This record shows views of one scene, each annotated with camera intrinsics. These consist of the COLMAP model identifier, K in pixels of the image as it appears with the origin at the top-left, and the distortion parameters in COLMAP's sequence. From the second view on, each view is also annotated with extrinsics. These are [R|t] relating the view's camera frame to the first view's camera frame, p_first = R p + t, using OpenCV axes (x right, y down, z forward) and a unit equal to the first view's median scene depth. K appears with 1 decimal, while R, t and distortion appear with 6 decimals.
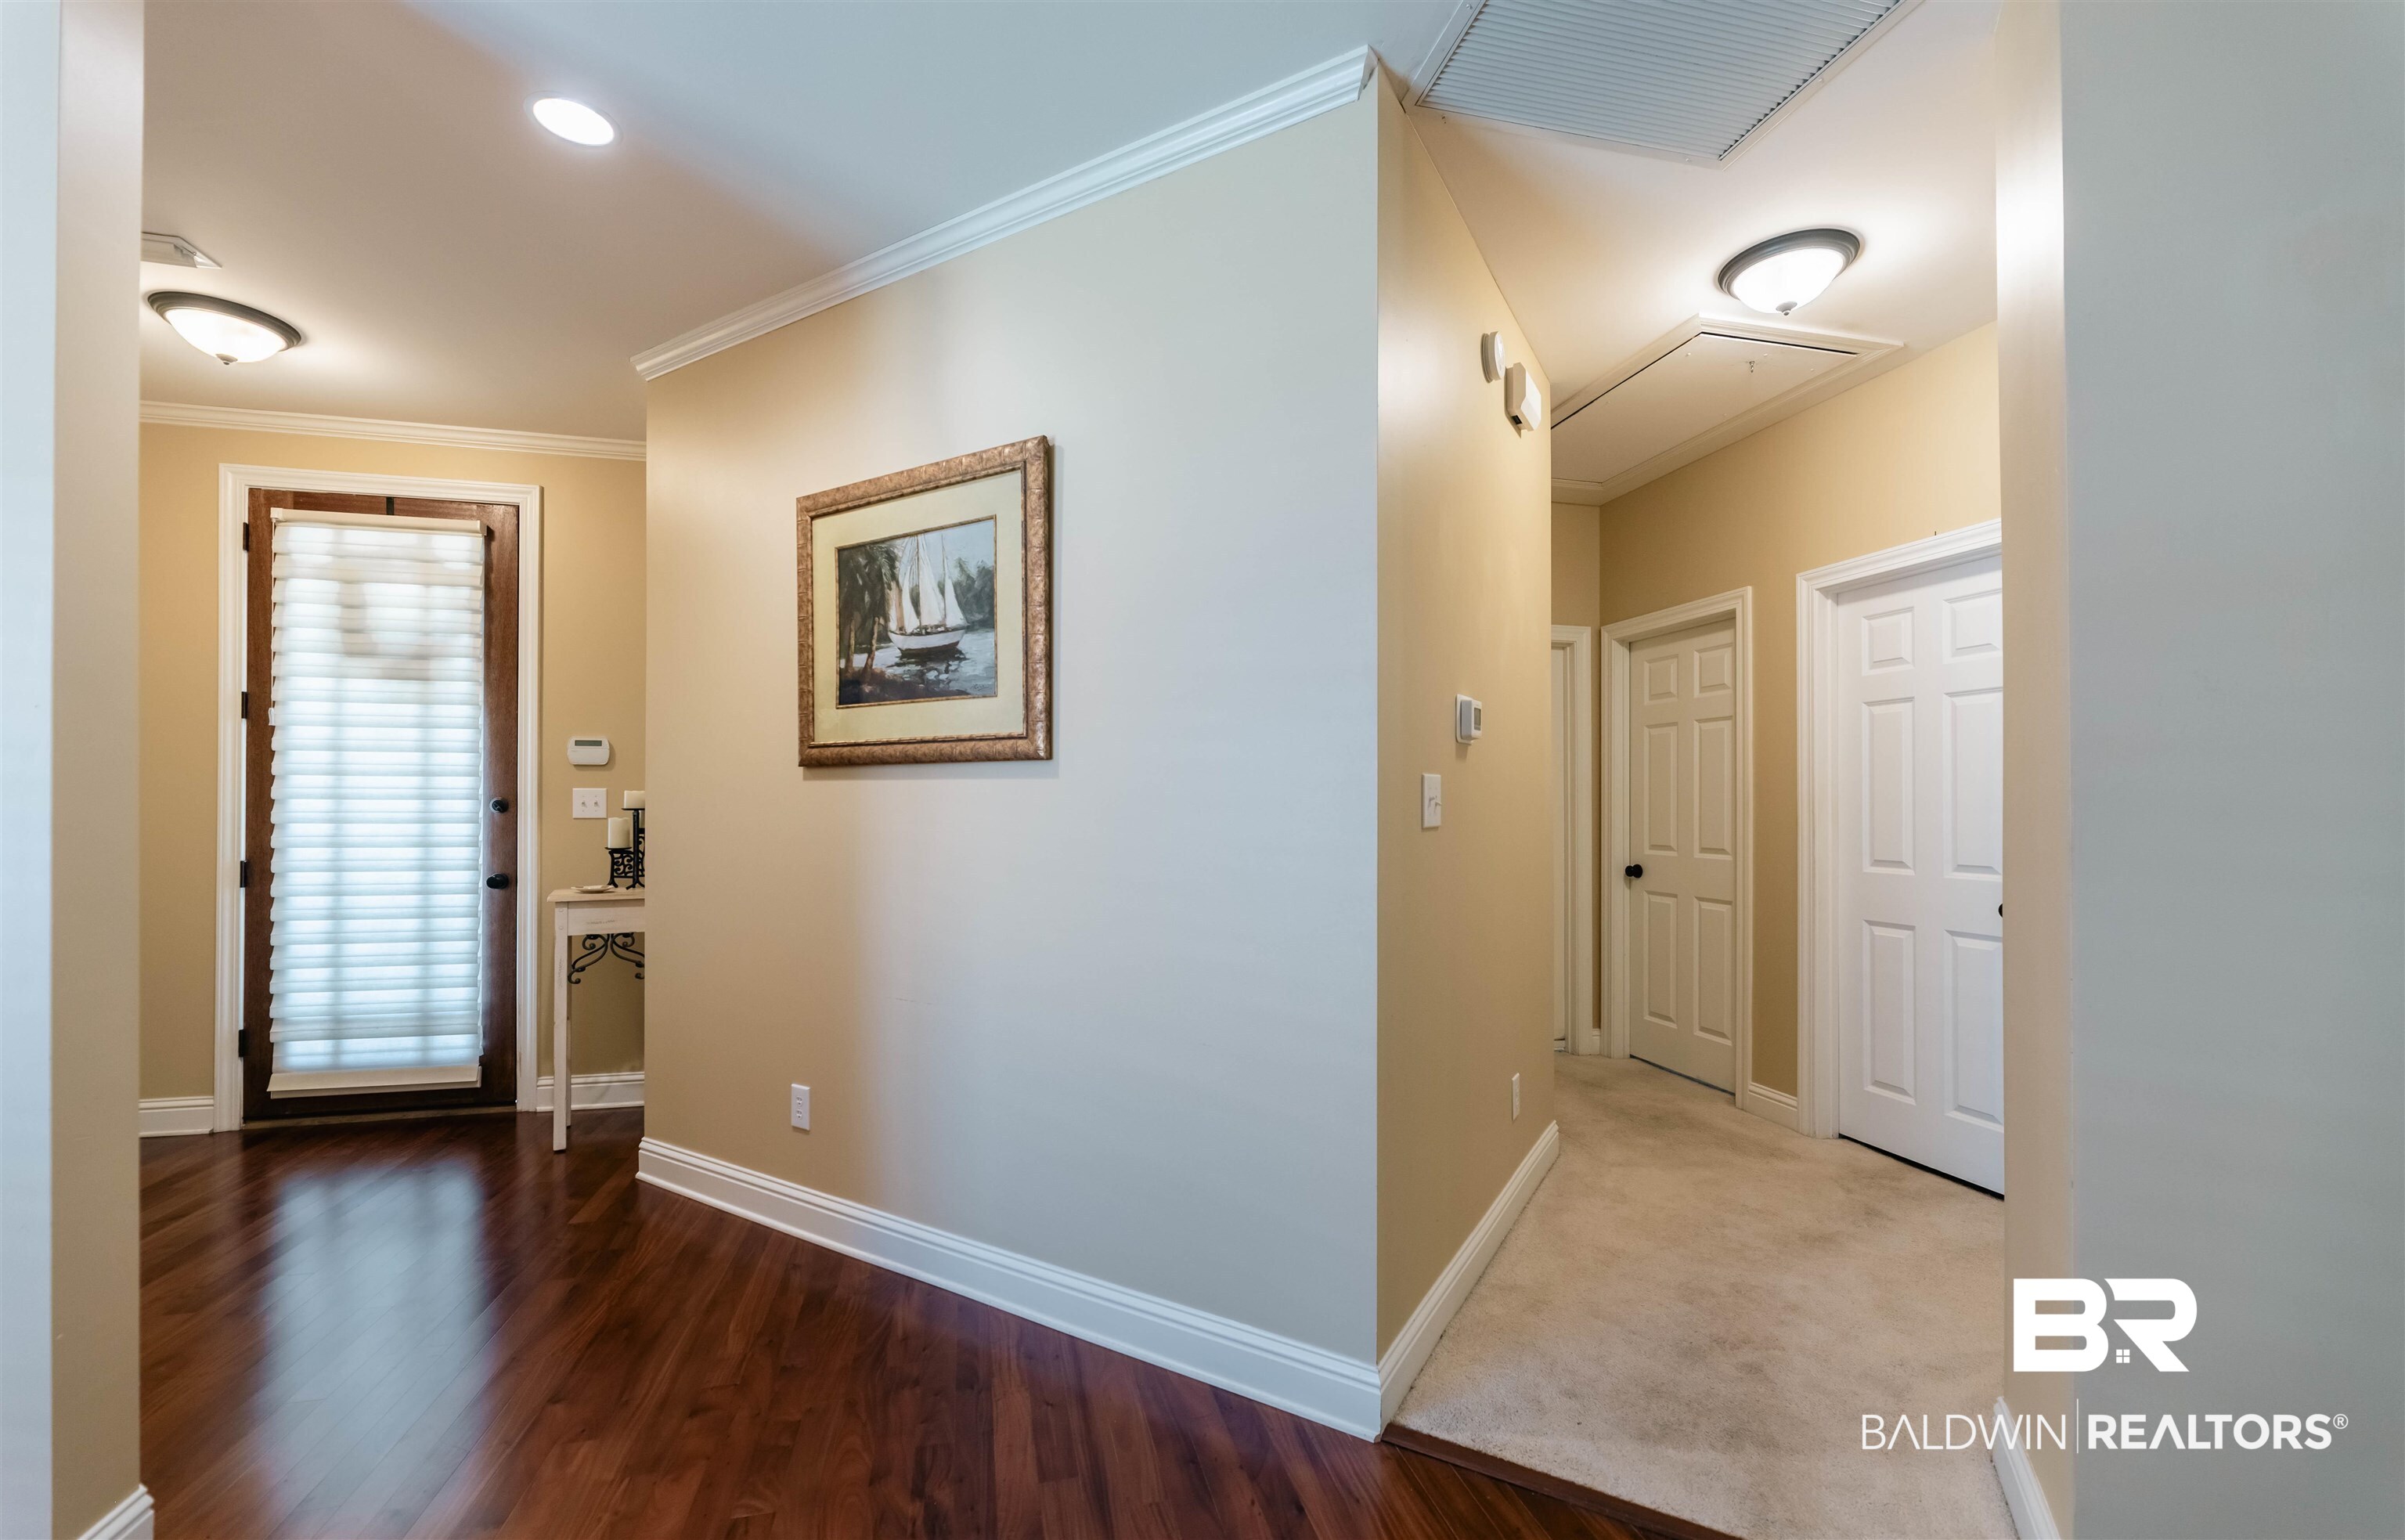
lens RADIAL K [[969.5, 0, 1206.9], [0, 969.5, 799.3], [0, 0, 1]] dist [-0.000775, -0.000055]
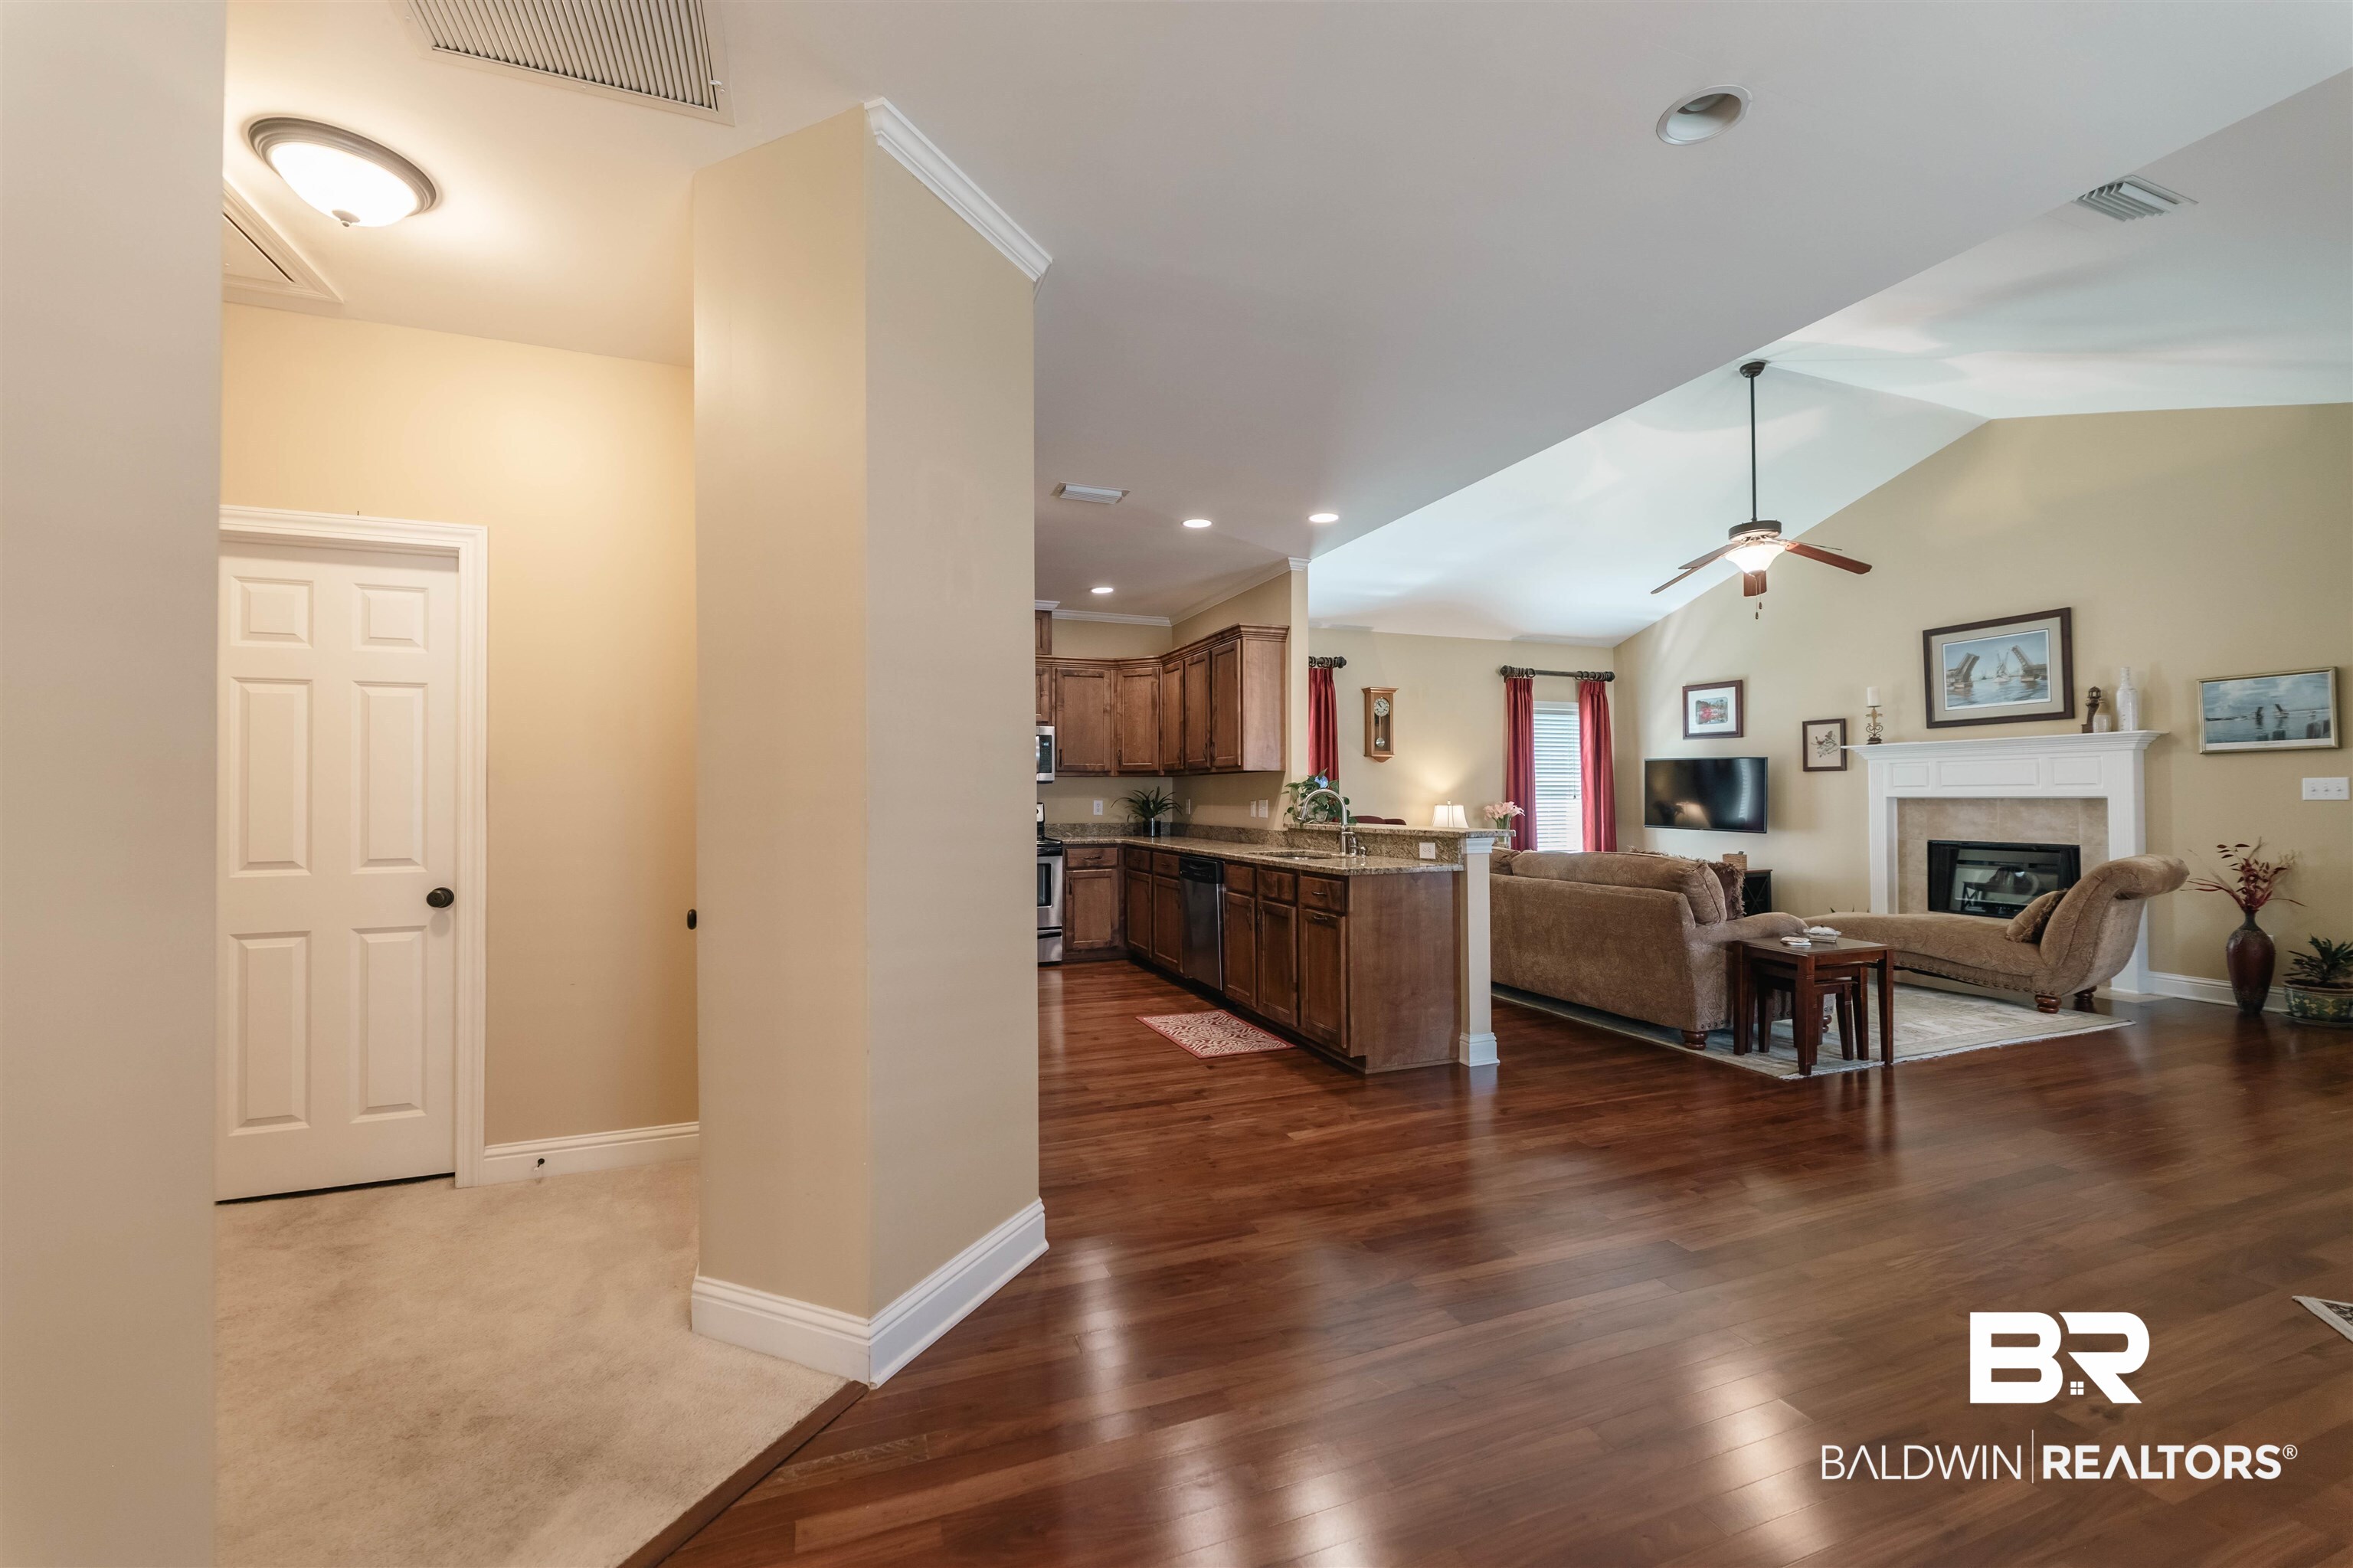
lens RADIAL K [[949.3, 0, 1170.5], [0, 949.3, 780.6], [0, 0, 1]] dist [0.000357, -0.000370]
pose [[-0.119099, 0.014789, 0.992772, -0.237605], [-0.001265, 0.999886, -0.015047, 0.001866], [-0.992882, -0.003048, -0.119066, 0.281306]]
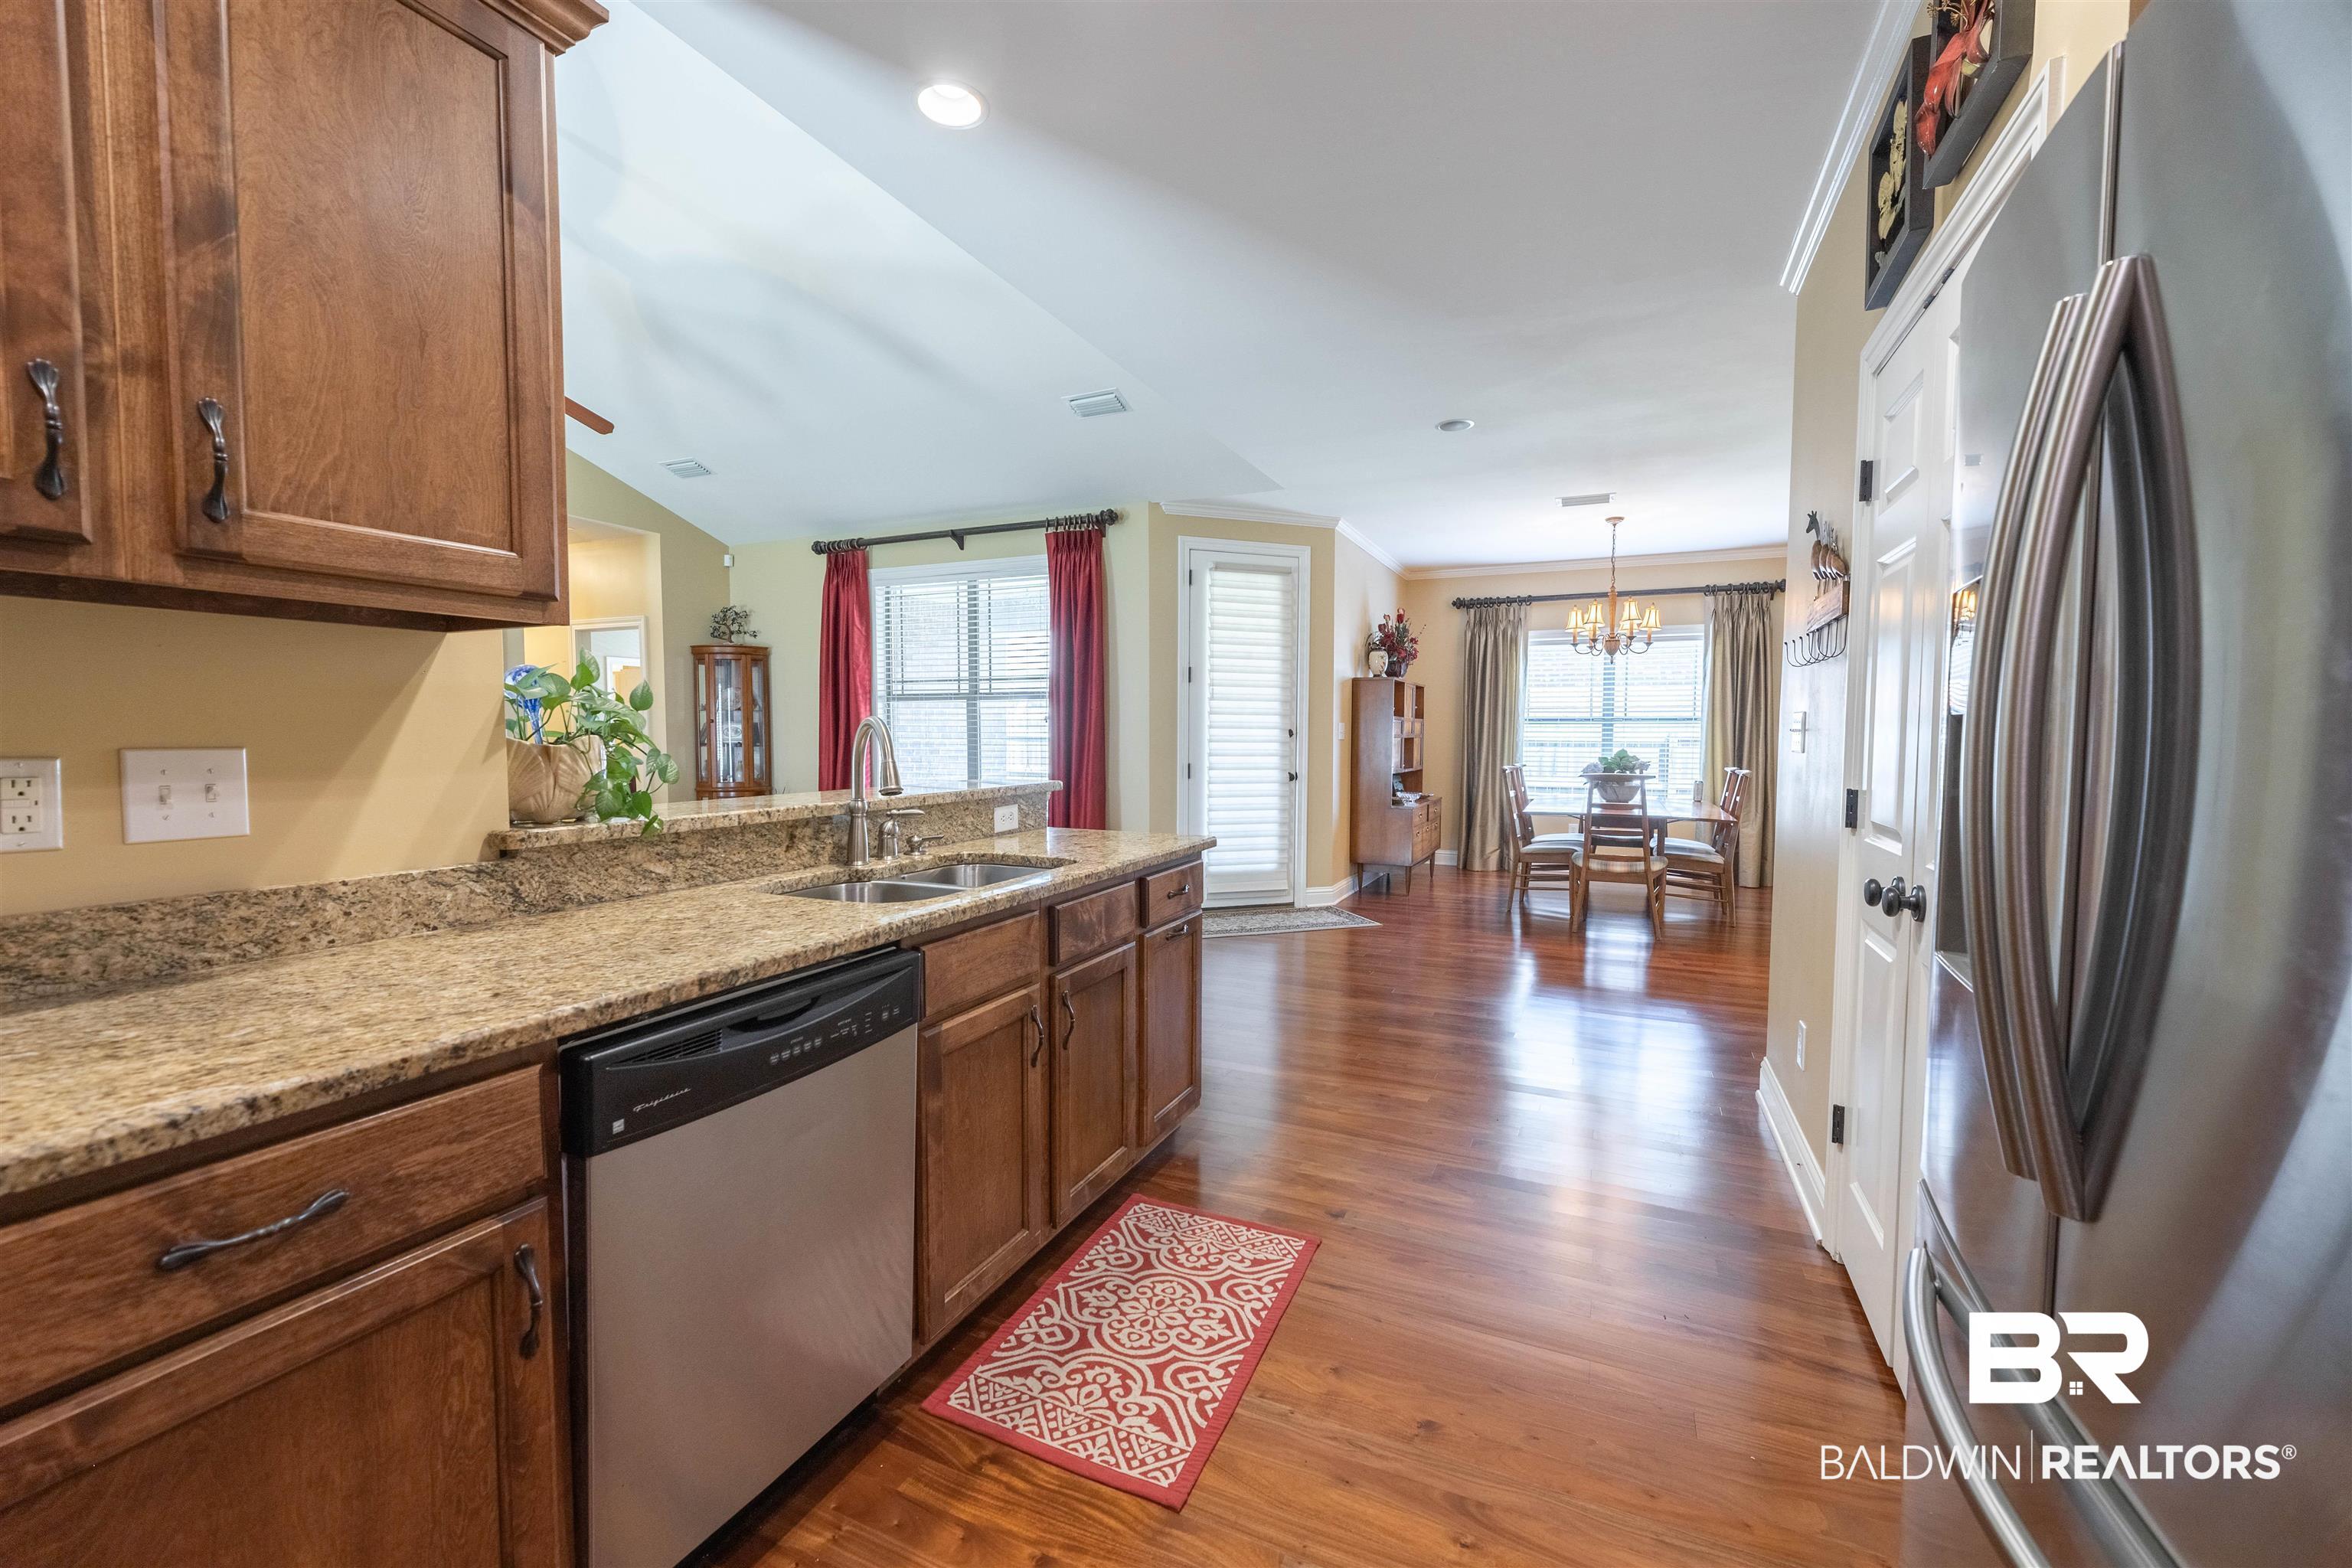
lens RADIAL K [[948.9, 0, 1184.0], [0, 948.9, 784.7], [0, 0, 1]] dist [0.000357, -0.000370]
pose [[-0.619009, 0.039545, -0.784387, 1.544073], [-0.000534, 0.998710, 0.050771, 0.006209], [0.785383, 0.031847, -0.618190, 0.409324]]
